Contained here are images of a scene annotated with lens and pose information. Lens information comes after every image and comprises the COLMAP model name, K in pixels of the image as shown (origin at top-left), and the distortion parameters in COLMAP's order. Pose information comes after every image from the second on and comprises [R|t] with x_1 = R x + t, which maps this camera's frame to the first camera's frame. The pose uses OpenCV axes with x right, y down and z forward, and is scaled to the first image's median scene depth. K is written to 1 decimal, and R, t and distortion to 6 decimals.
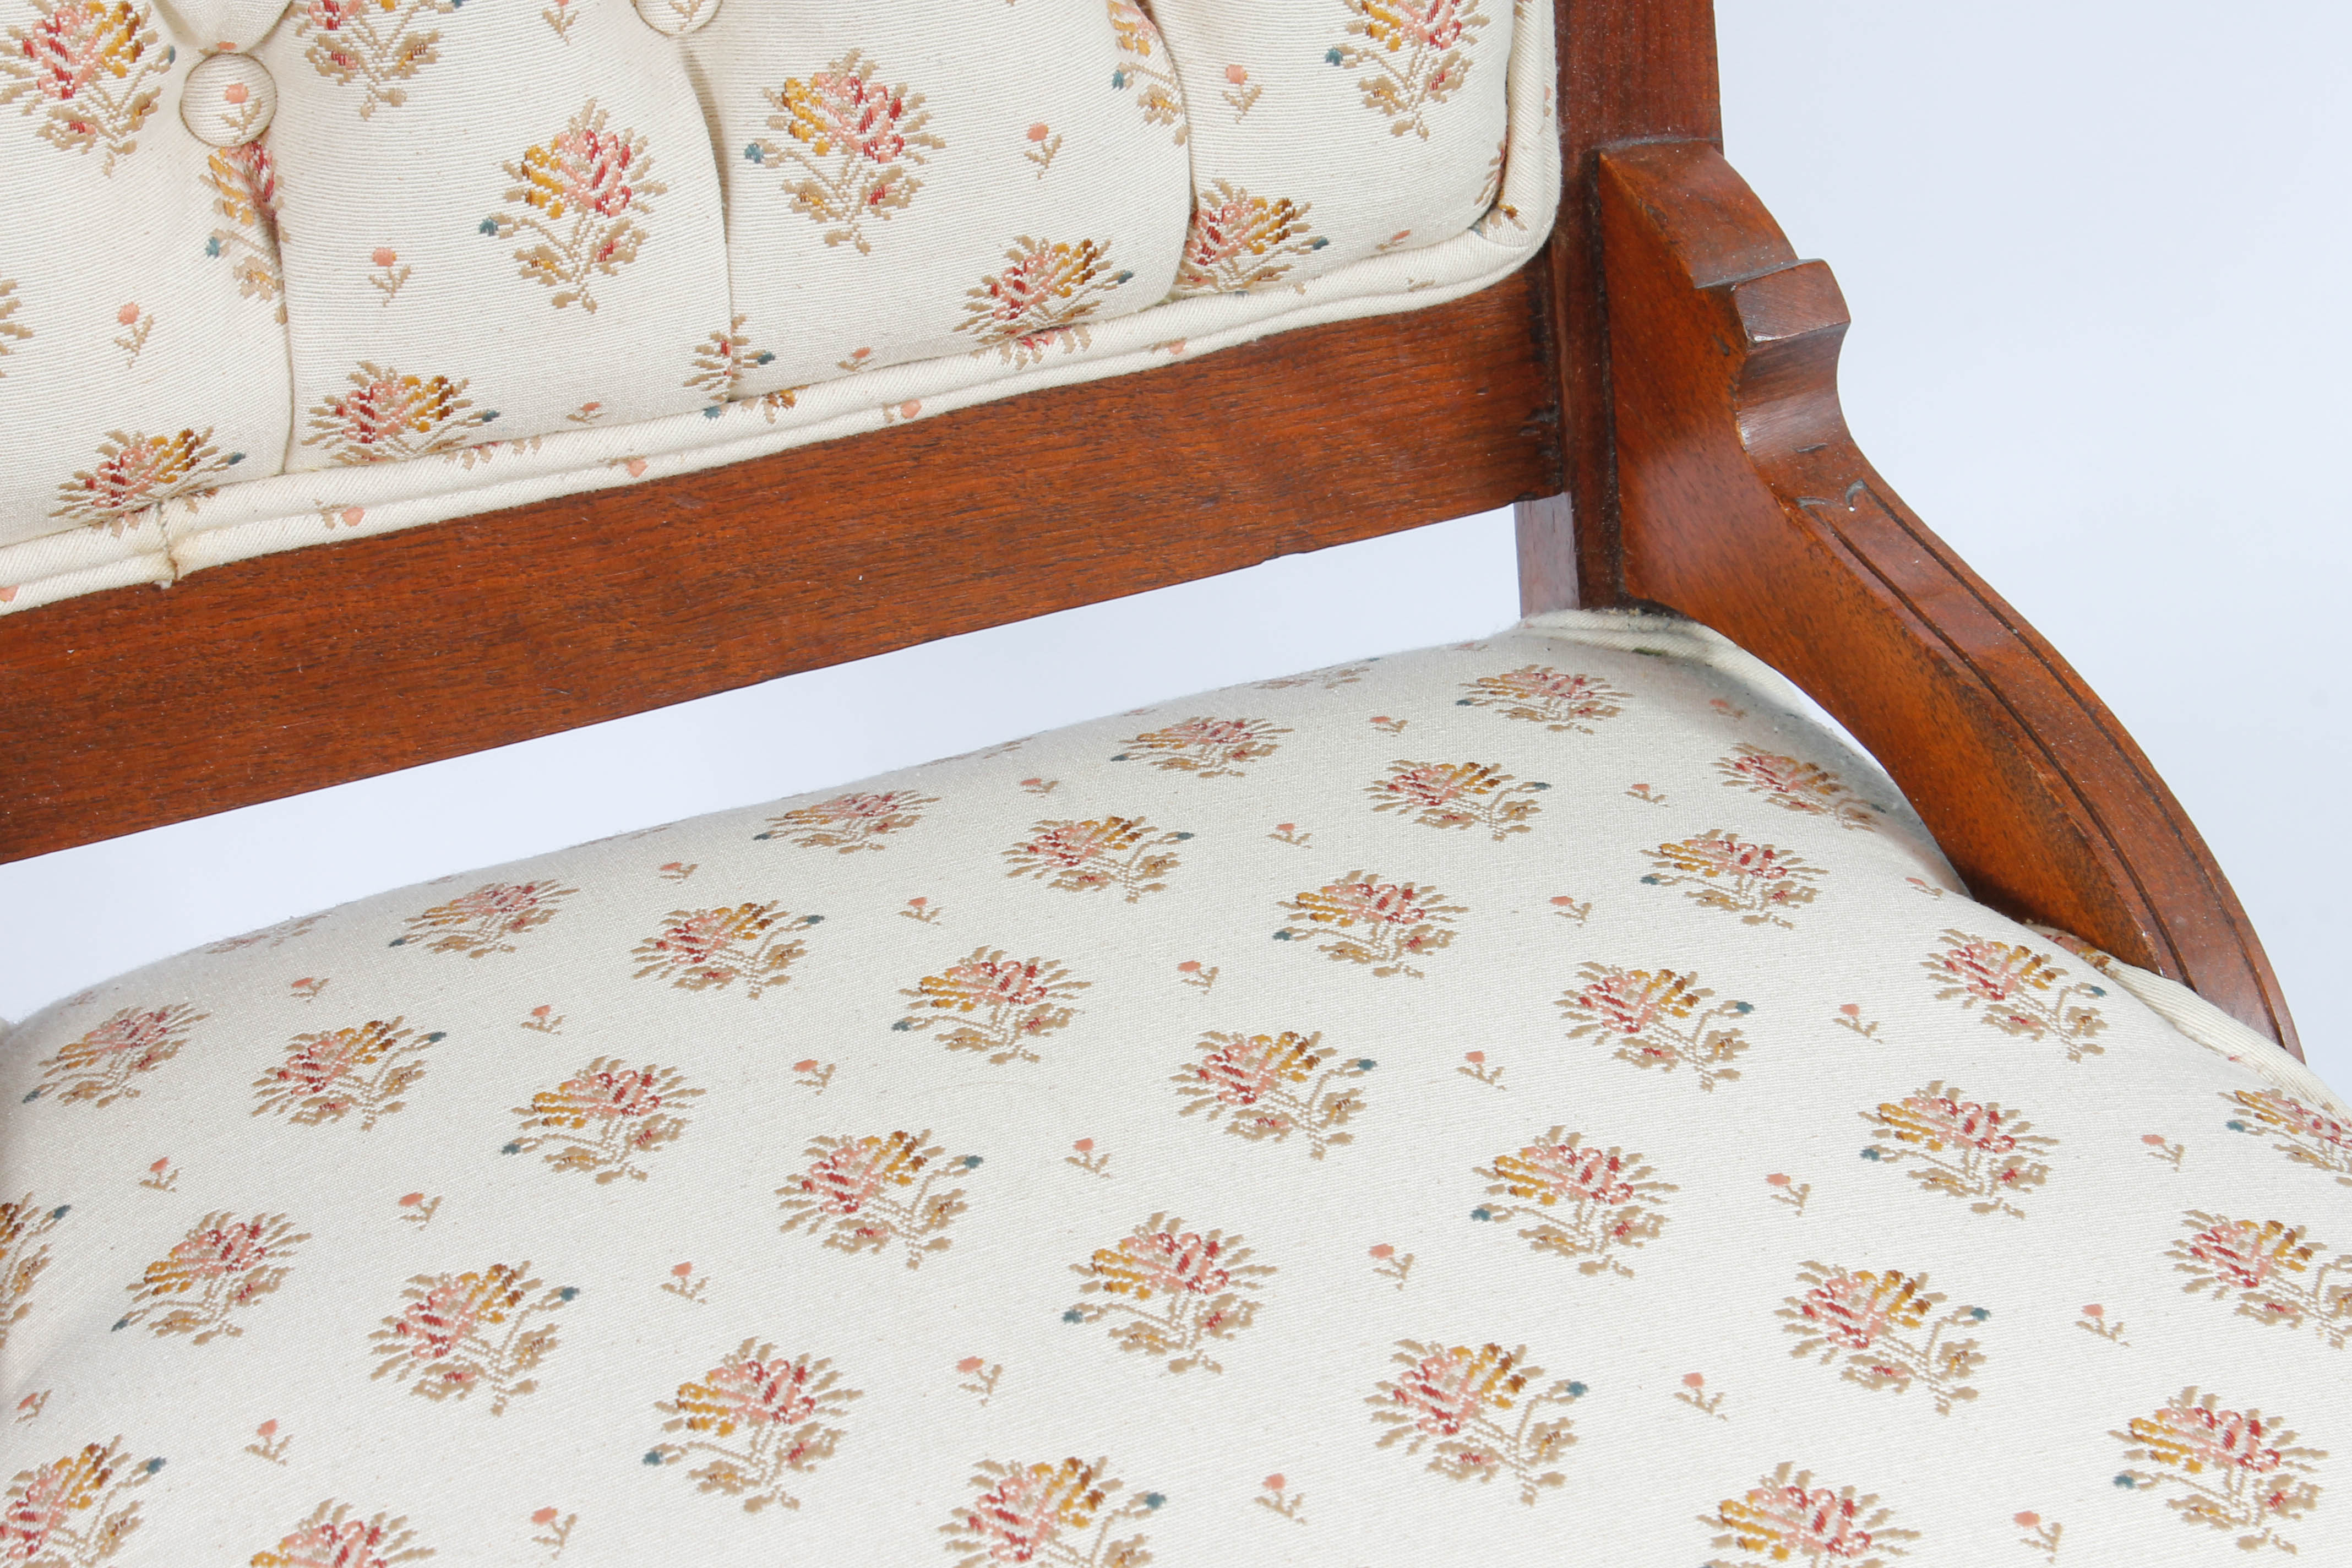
lens RADIAL K [[5804.3, 0, 1267.0], [0, 5804.3, 874.3], [0, 0, 1]] dist [0.065329, 0.000000]
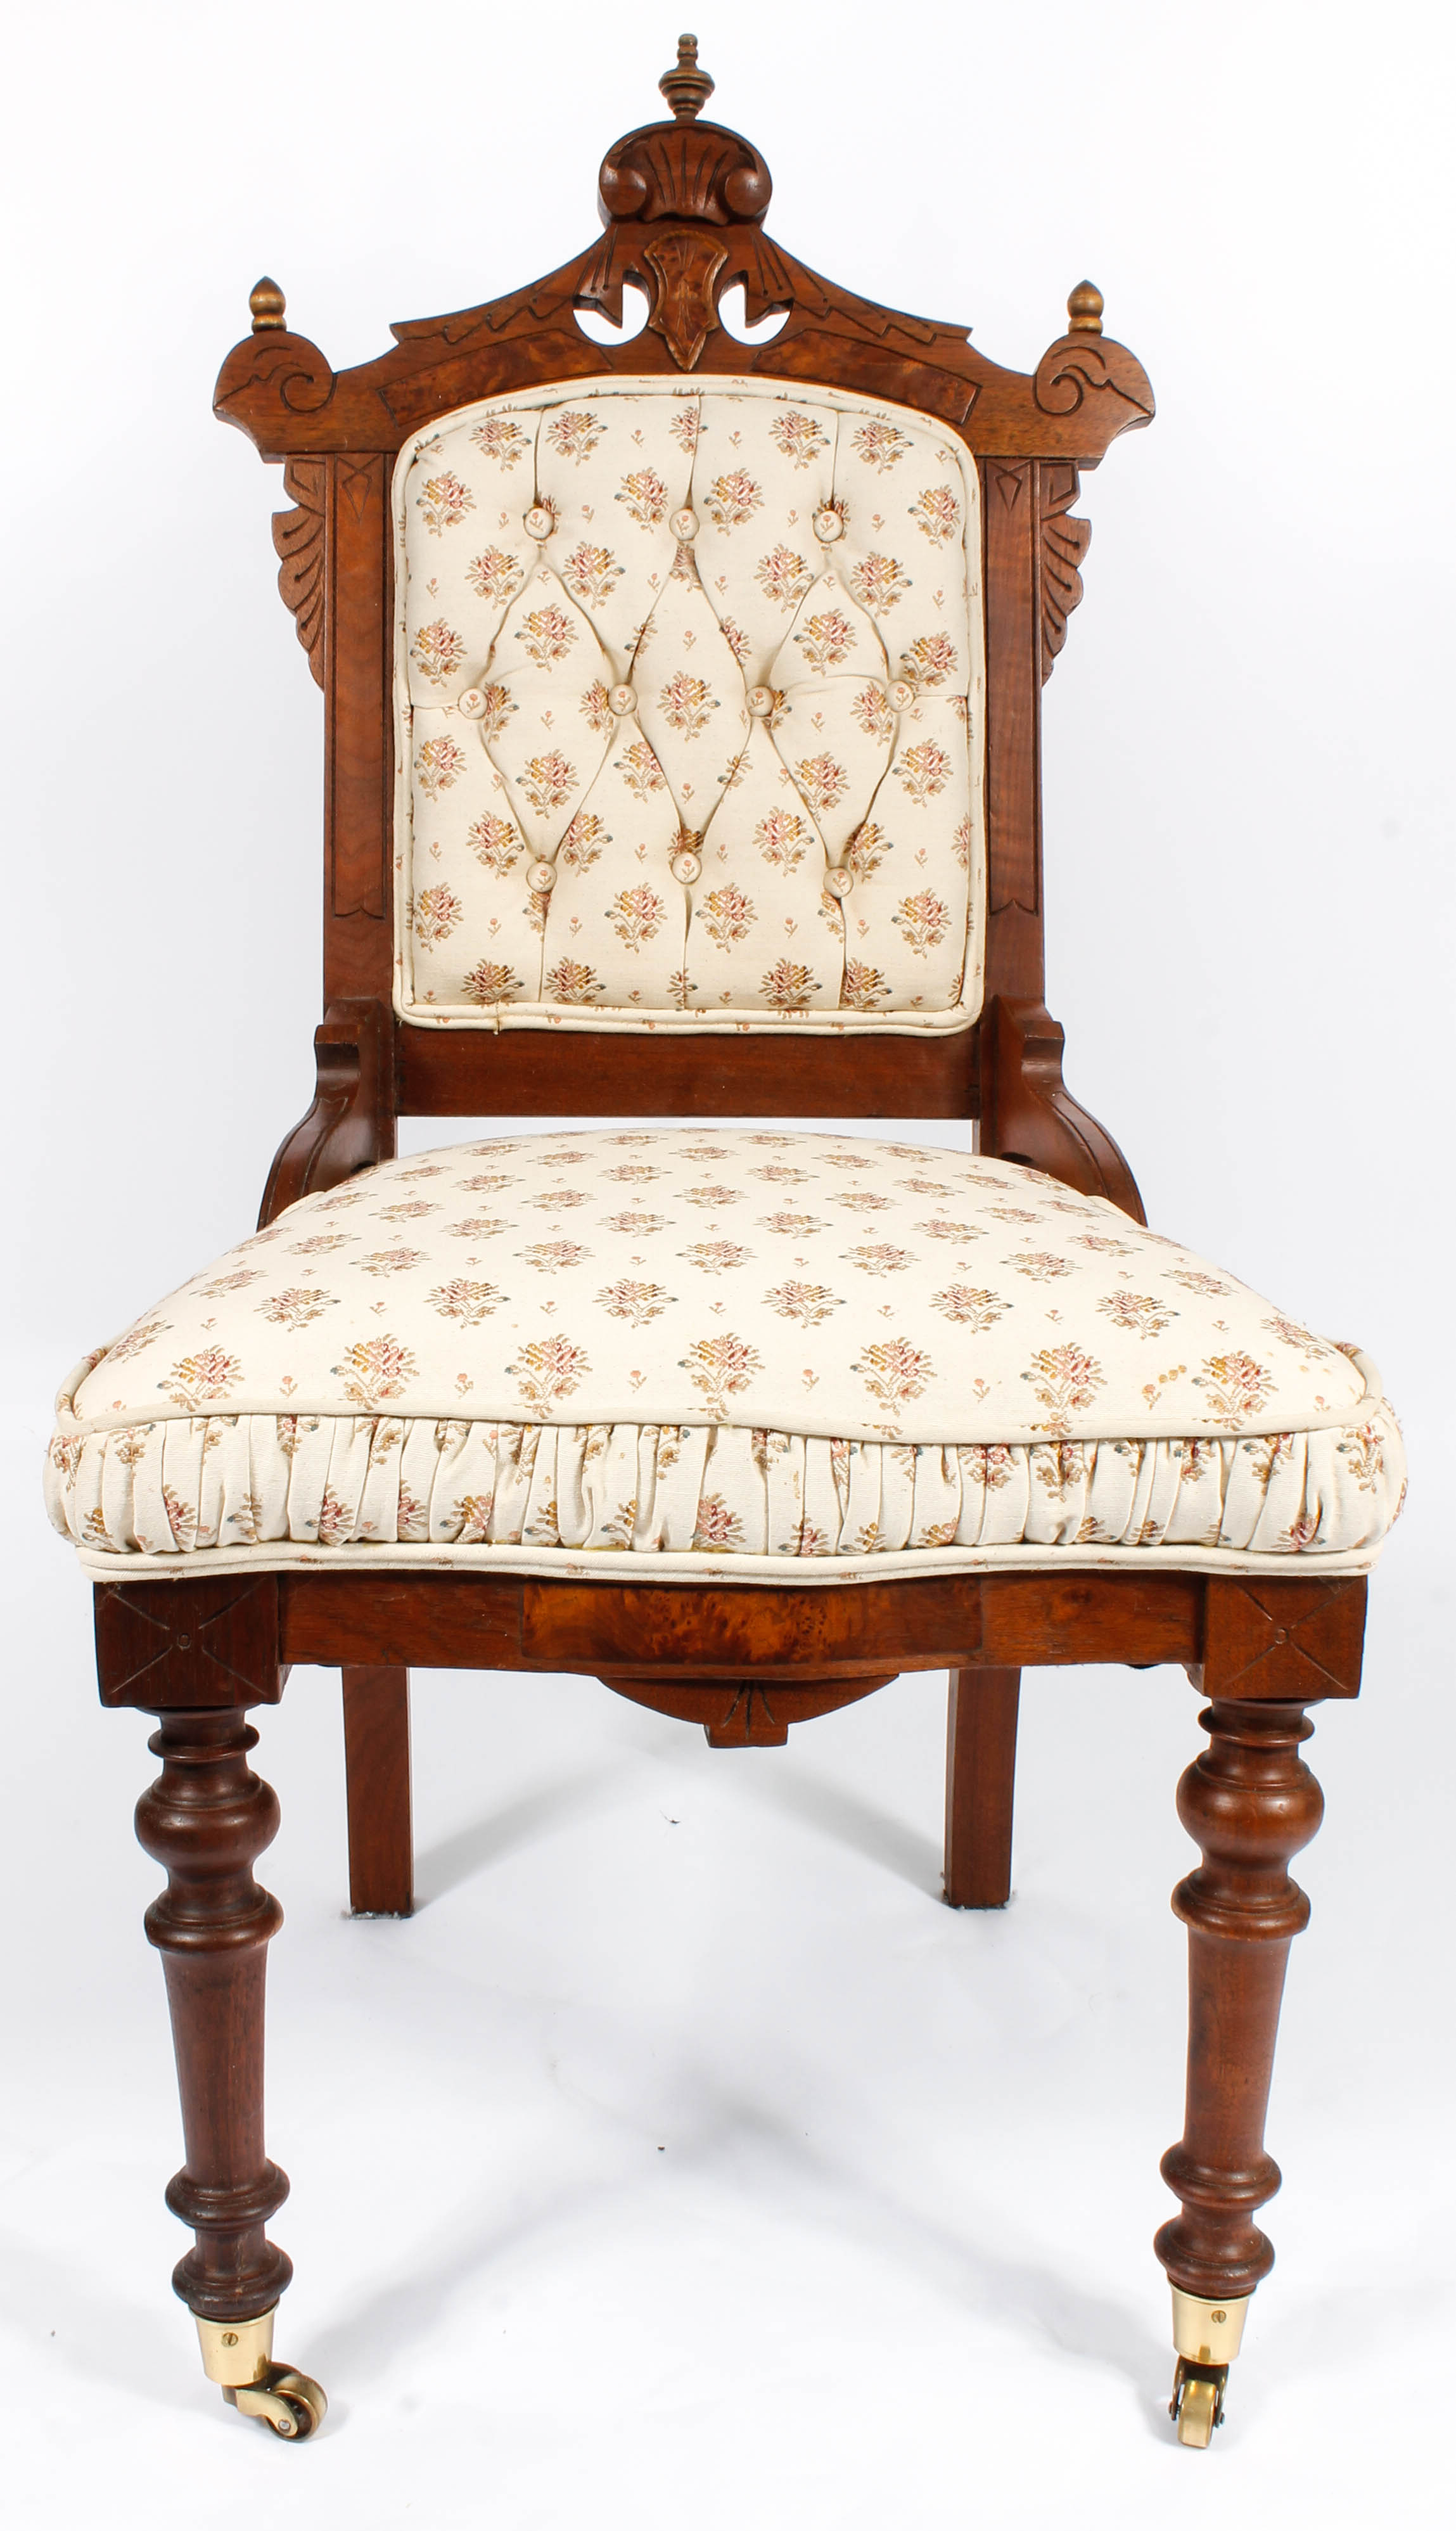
lens RADIAL K [[3260.0, 0, 611.7], [0, 3260.0, 1257.9], [0, 0, 1]] dist [-0.072827, 0.000000]
pose [[0.931773, 0.078456, -0.354464, 0.506980], [-0.230006, 0.882991, -0.409174, 0.770844], [0.280886, 0.462786, 0.840793, -0.408914]]
